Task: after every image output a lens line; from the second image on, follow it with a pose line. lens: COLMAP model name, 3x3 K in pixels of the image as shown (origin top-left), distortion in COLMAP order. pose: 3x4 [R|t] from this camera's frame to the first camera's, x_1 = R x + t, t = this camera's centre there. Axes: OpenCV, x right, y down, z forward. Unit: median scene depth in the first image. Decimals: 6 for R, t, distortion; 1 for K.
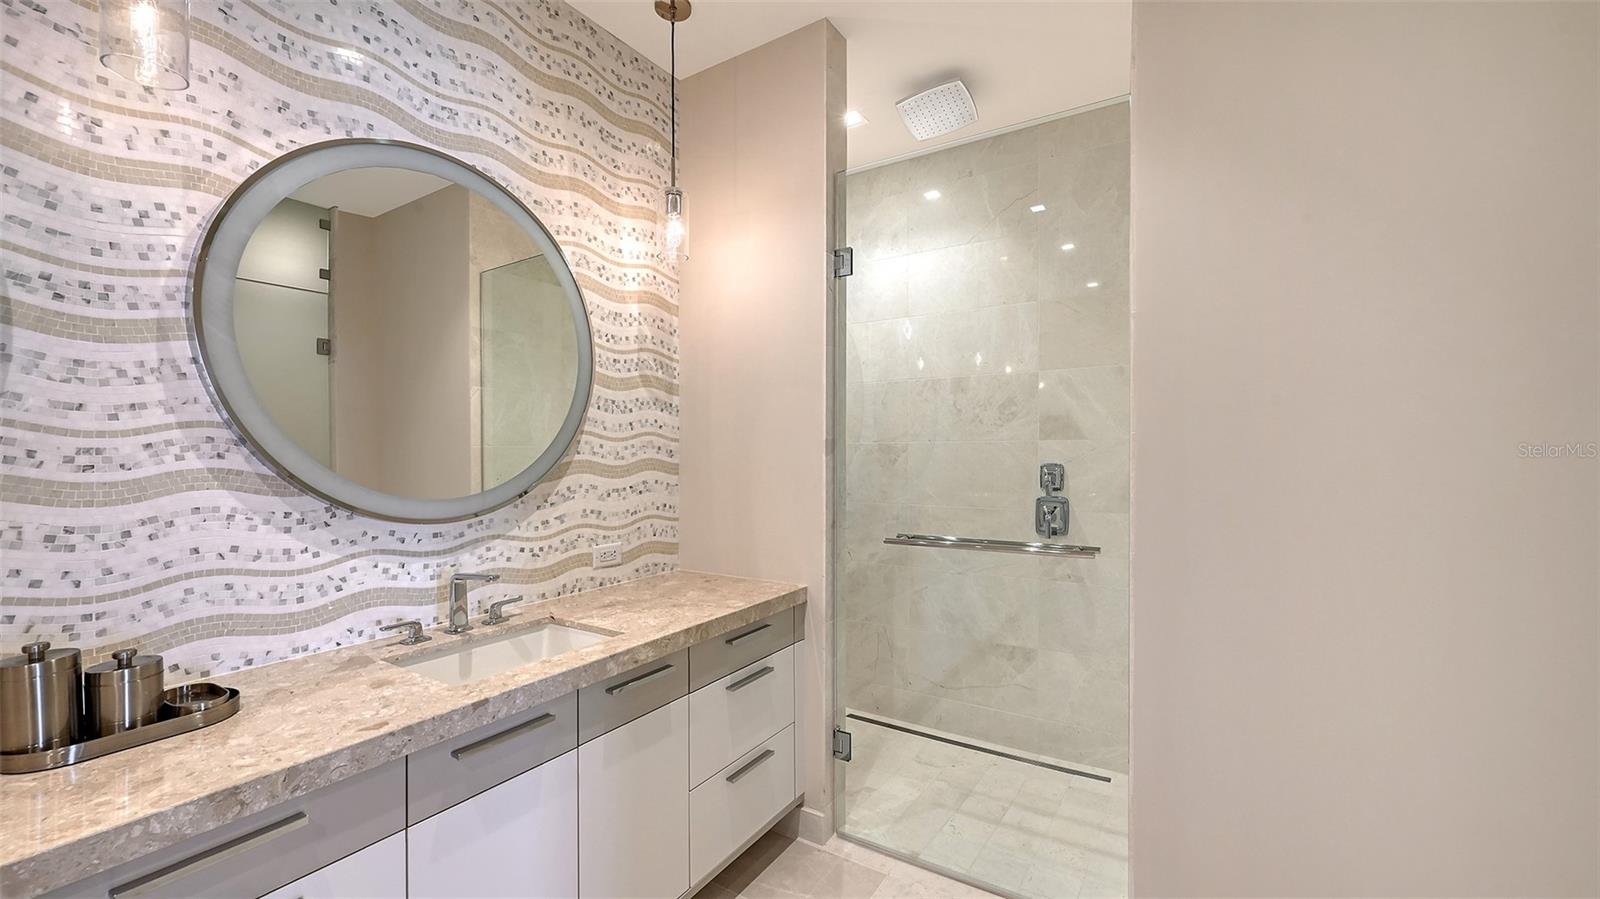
lens RADIAL K [[639.9, 0, 805.7], [0, 639.9, 459.4], [0, 0, 1]] dist [-0.001998, -0.001189]
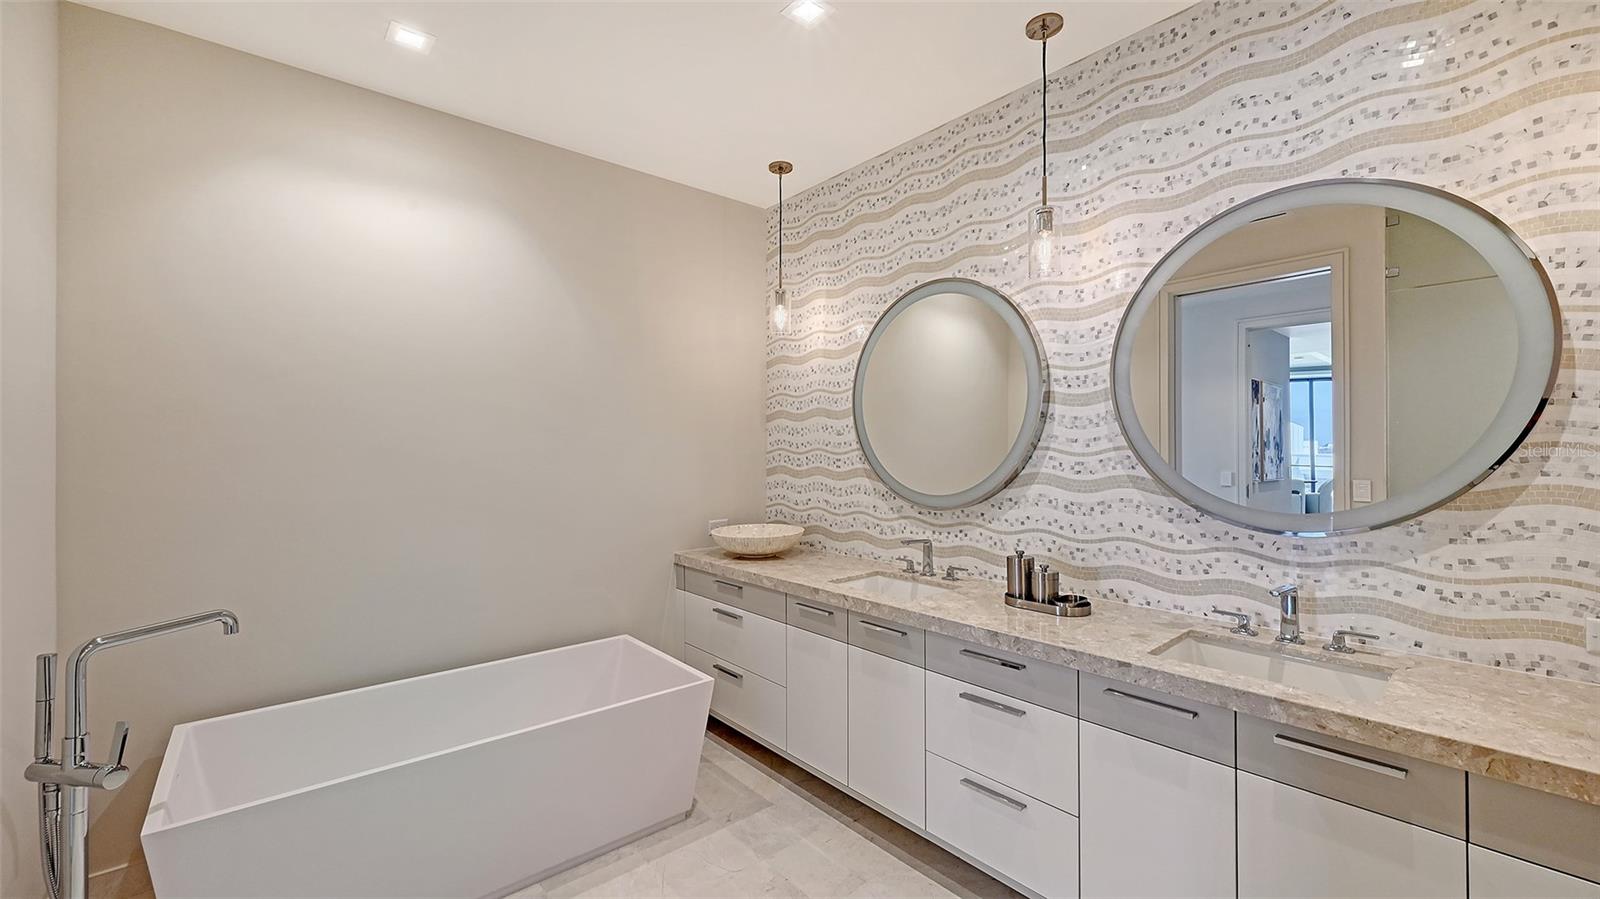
lens RADIAL K [[639.9, 0, 805.8], [0, 639.9, 443.0], [0, 0, 1]] dist [-0.001998, -0.001189]
pose [[-0.292397, -0.001585, -0.956296, 0.794500], [-0.005625, 0.999984, 0.000062, -0.058218], [0.956281, 0.005397, -0.292401, 0.639092]]
